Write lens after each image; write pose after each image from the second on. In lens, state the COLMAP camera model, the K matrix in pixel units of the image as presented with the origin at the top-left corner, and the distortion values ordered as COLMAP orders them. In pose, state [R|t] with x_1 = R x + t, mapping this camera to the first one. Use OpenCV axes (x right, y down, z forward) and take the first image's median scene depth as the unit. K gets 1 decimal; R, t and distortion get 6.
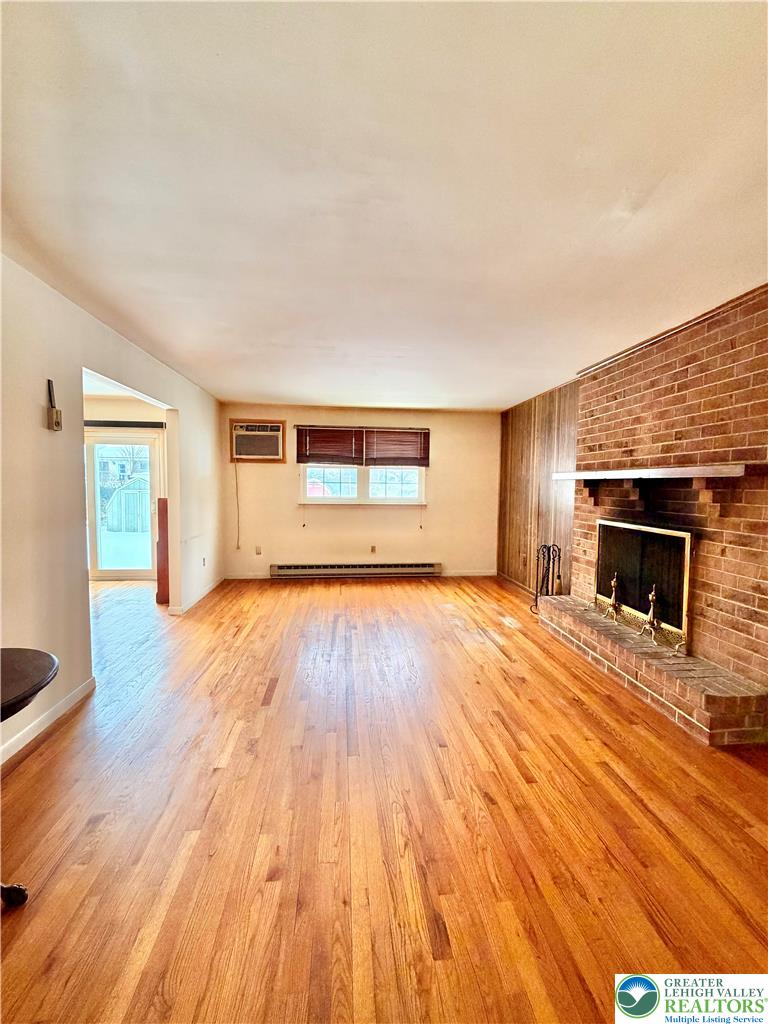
lens RADIAL K [[411.7, 0, 383.2], [0, 411.7, 509.3], [0, 0, 1]] dist [-0.000346, 0.000163]
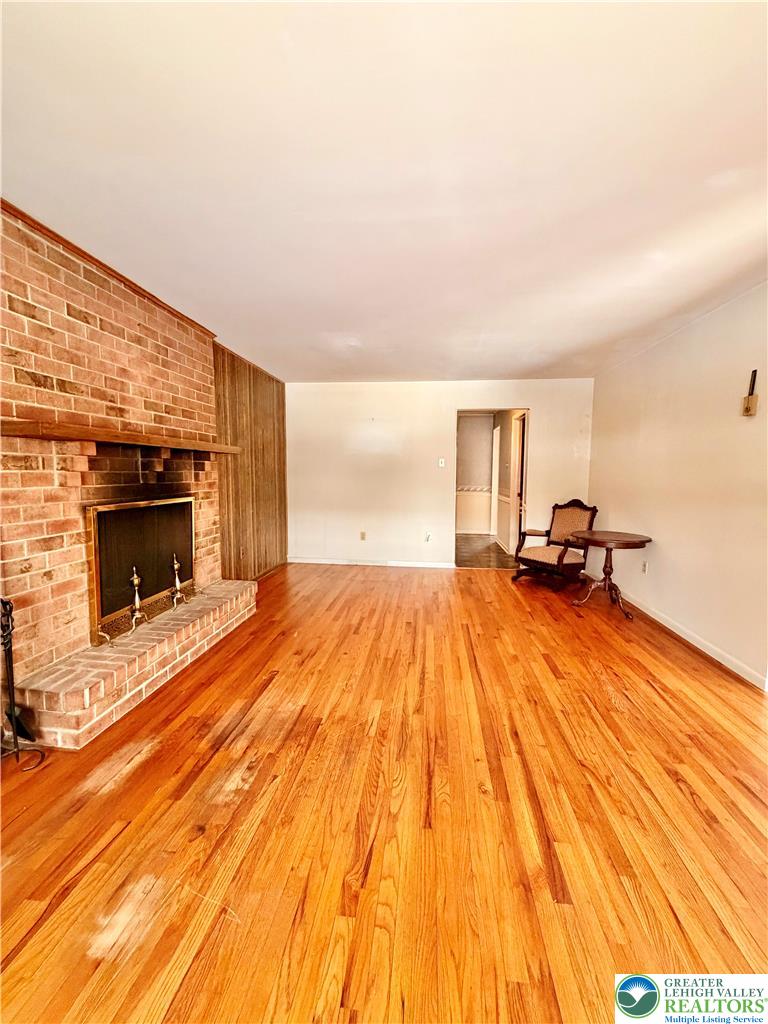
lens RADIAL K [[411.7, 0, 384.6], [0, 411.7, 509.8], [0, 0, 1]] dist [-0.000346, 0.000163]
pose [[-0.977412, -0.037327, 0.208020, -0.056308], [-0.004964, 0.988062, 0.153974, -0.077222], [-0.211284, 0.149464, -0.965929, 1.679114]]
